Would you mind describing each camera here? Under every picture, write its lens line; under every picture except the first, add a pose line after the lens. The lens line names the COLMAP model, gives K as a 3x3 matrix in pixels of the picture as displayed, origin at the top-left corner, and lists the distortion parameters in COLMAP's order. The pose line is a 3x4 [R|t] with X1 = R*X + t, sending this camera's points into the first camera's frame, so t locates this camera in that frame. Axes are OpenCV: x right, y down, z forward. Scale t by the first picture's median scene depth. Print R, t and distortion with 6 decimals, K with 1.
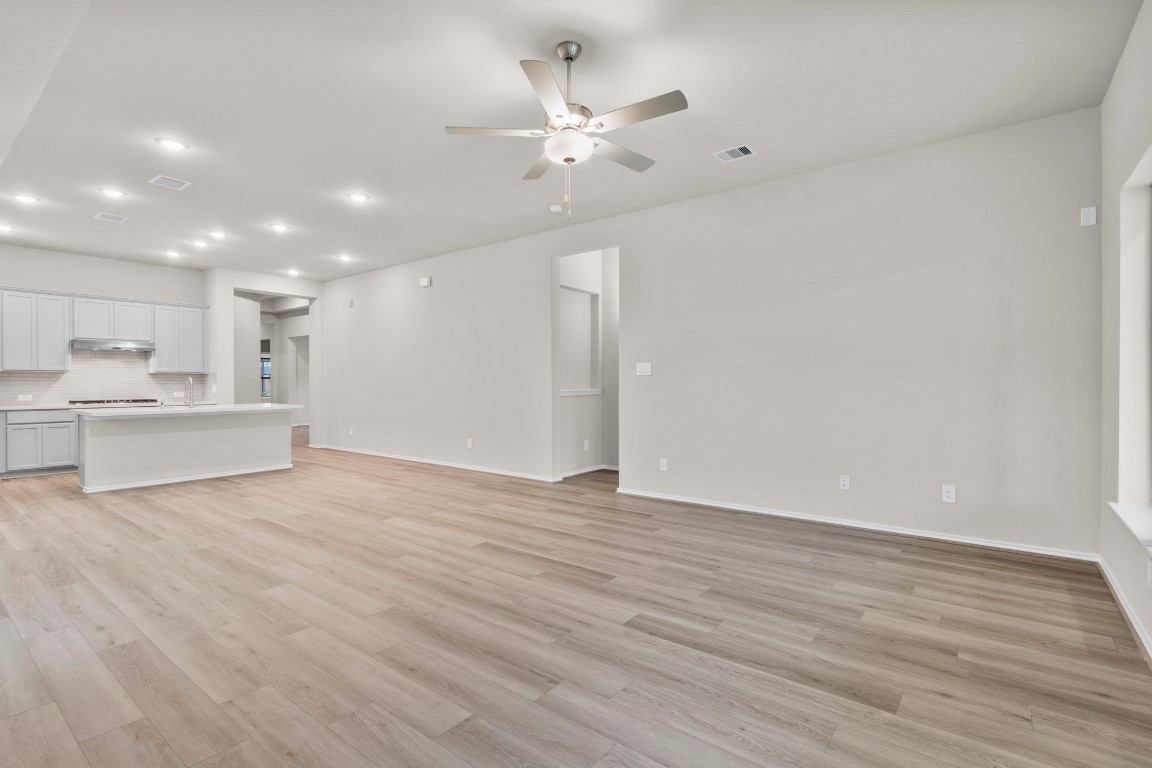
lens RADIAL K [[544.8, 0, 576.0], [0, 544.8, 384.0], [0, 0, 1]] dist [-0.003215, -0.000189]
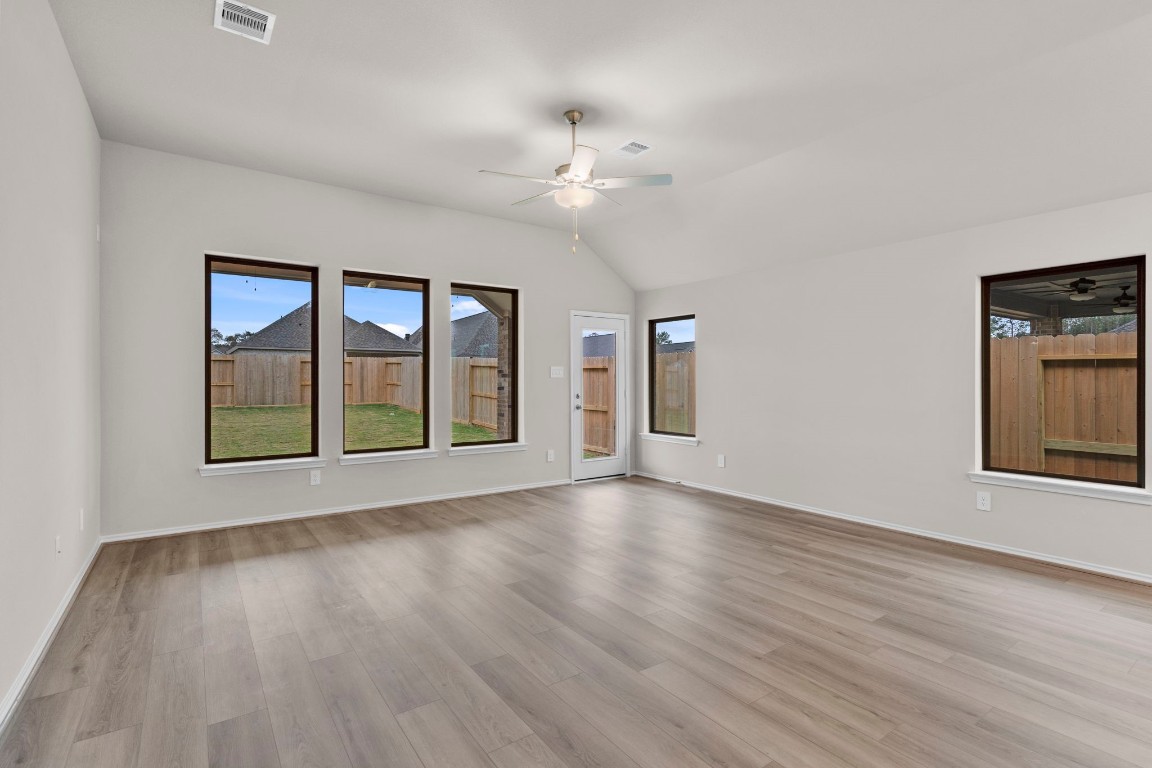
lens RADIAL K [[530.9, 0, 576.0], [0, 530.9, 384.0], [0, 0, 1]] dist [-0.003748, -0.000816]
pose [[-0.957698, -0.002735, 0.287762, -0.158192], [-0.002001, 0.999994, 0.002845, -0.002933], [-0.287768, 0.002149, -0.957698, 0.938685]]
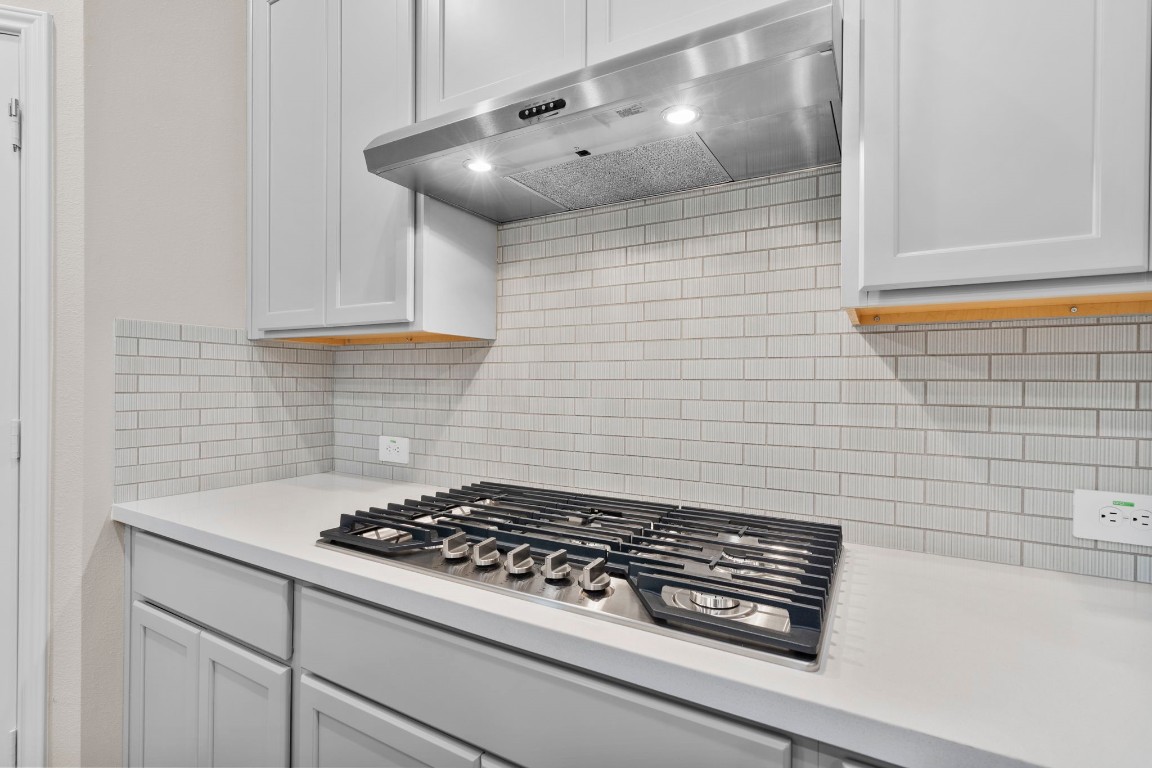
lens RADIAL K [[540.9, 0, 576.0], [0, 540.9, 384.0], [0, 0, 1]] dist [0.000445, 0.000508]
pose [[0.146133, 0.001960, -0.989263, -0.828129], [-0.012903, 0.999917, 0.000075, -0.005679], [0.989181, 0.012754, 0.146146, 1.132153]]
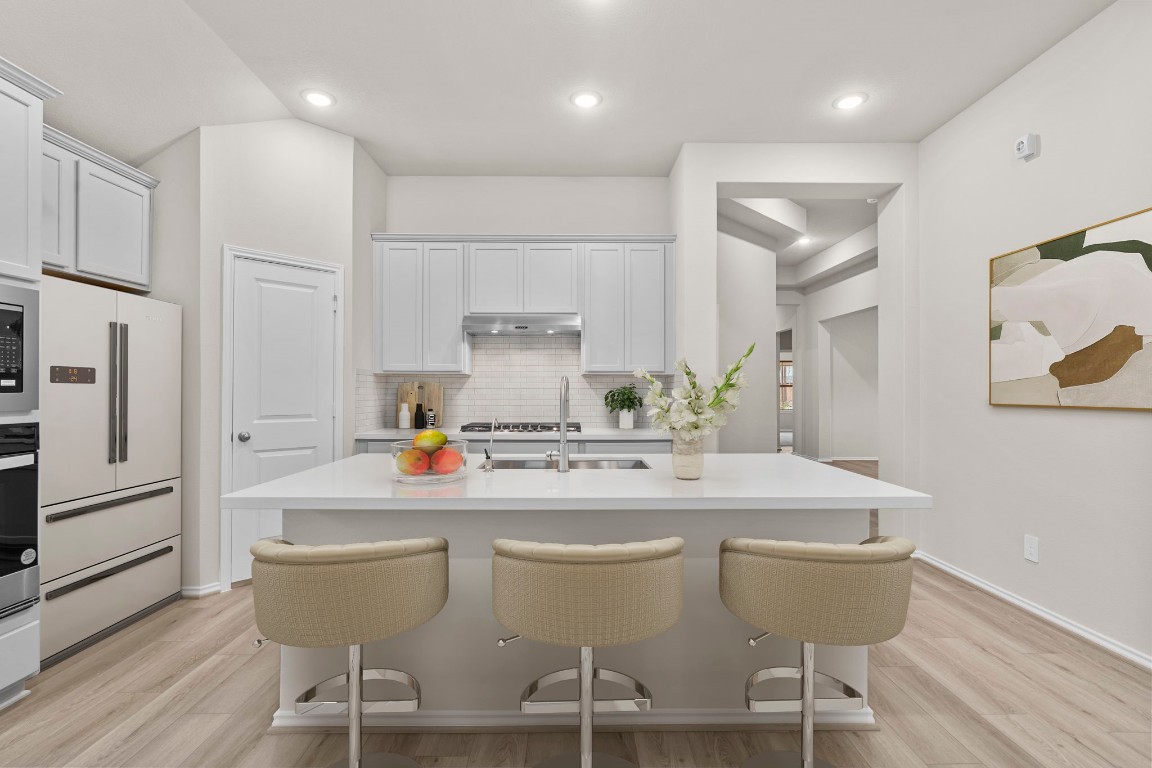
lens RADIAL K [[530.9, 0, 576.0], [0, 530.9, 384.0], [0, 0, 1]] dist [-0.003748, -0.000816]
pose [[0.624498, -0.008266, -0.780982, -0.464018], [-0.003904, 0.999898, -0.013705, -0.004326], [0.781016, 0.011608, 0.624403, 0.819733]]
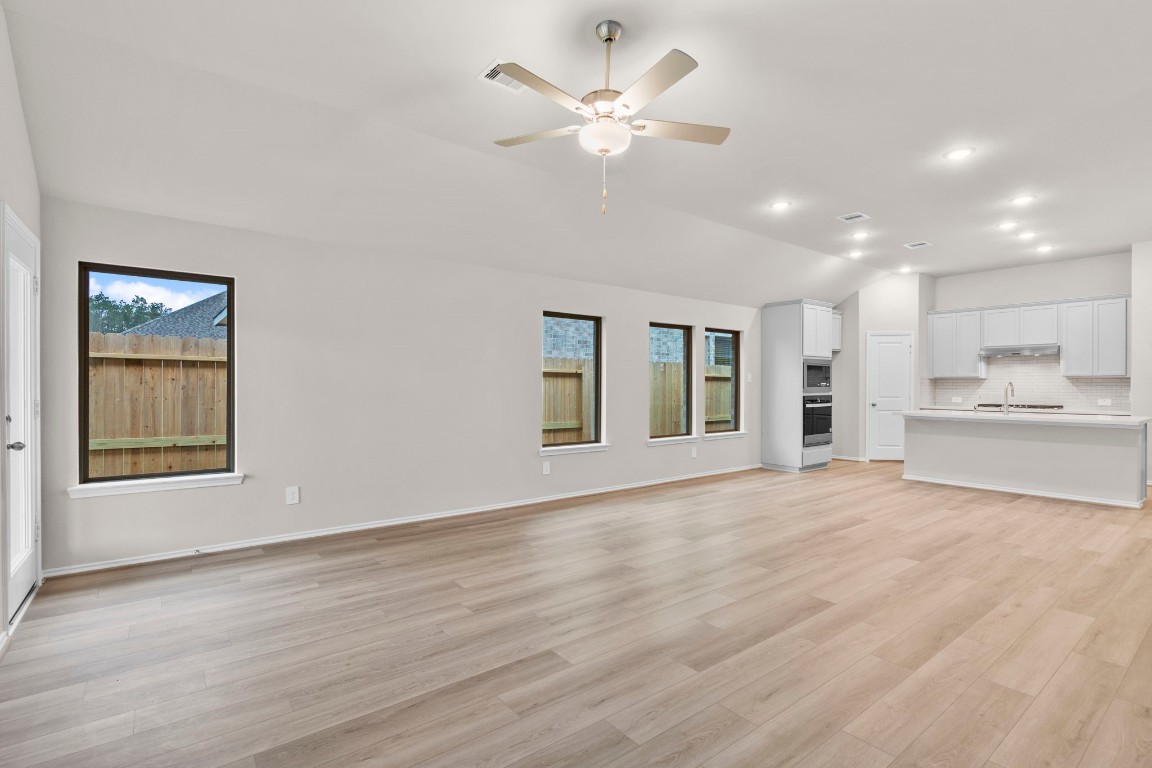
lens RADIAL K [[540.9, 0, 576.0], [0, 540.9, 384.0], [0, 0, 1]] dist [0.000445, 0.000508]
pose [[-0.242634, -0.001818, -0.970116, 0.390868], [-0.005836, 0.999983, -0.000414, -0.005009], [0.970100, 0.005561, -0.242640, 0.508541]]
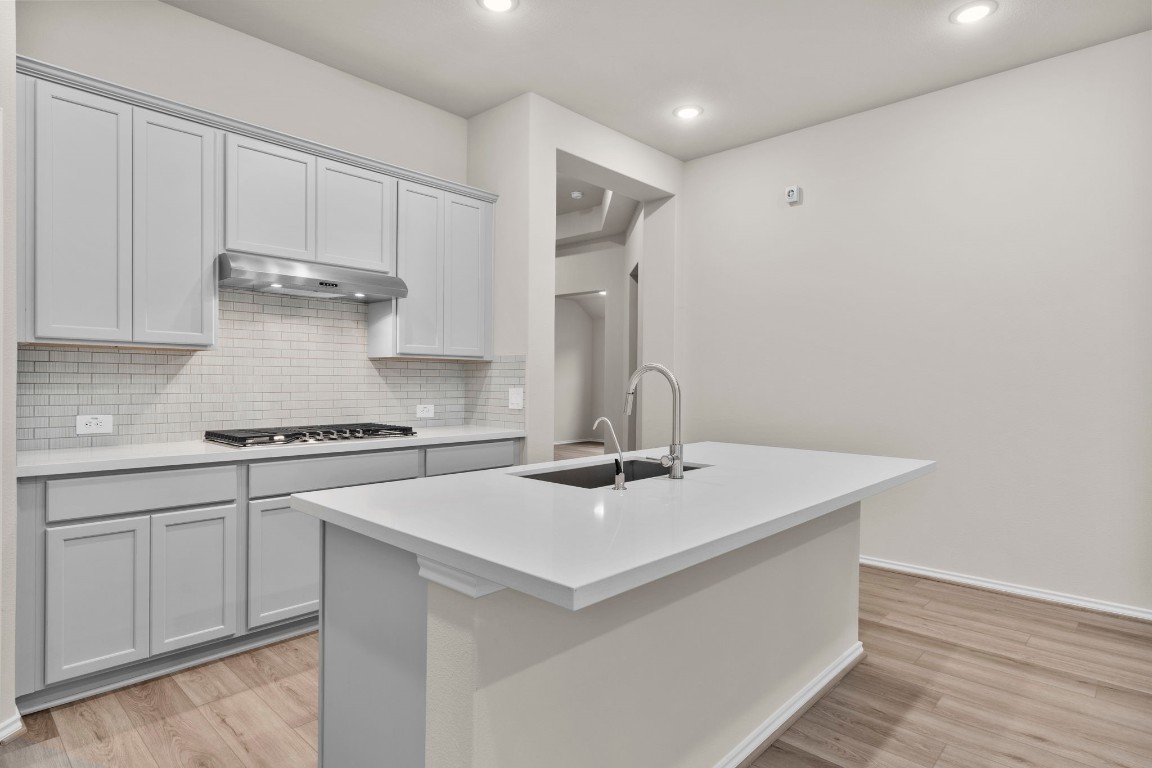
lens RADIAL K [[615.6, 0, 576.0], [0, 615.6, 384.0], [0, 0, 1]] dist [-0.001029, 0.000004]
pose [[0.995857, 0.010150, -0.090367, -0.739248], [-0.009783, 0.999942, 0.004504, -0.004990], [0.090407, -0.003602, 0.995898, 0.700145]]
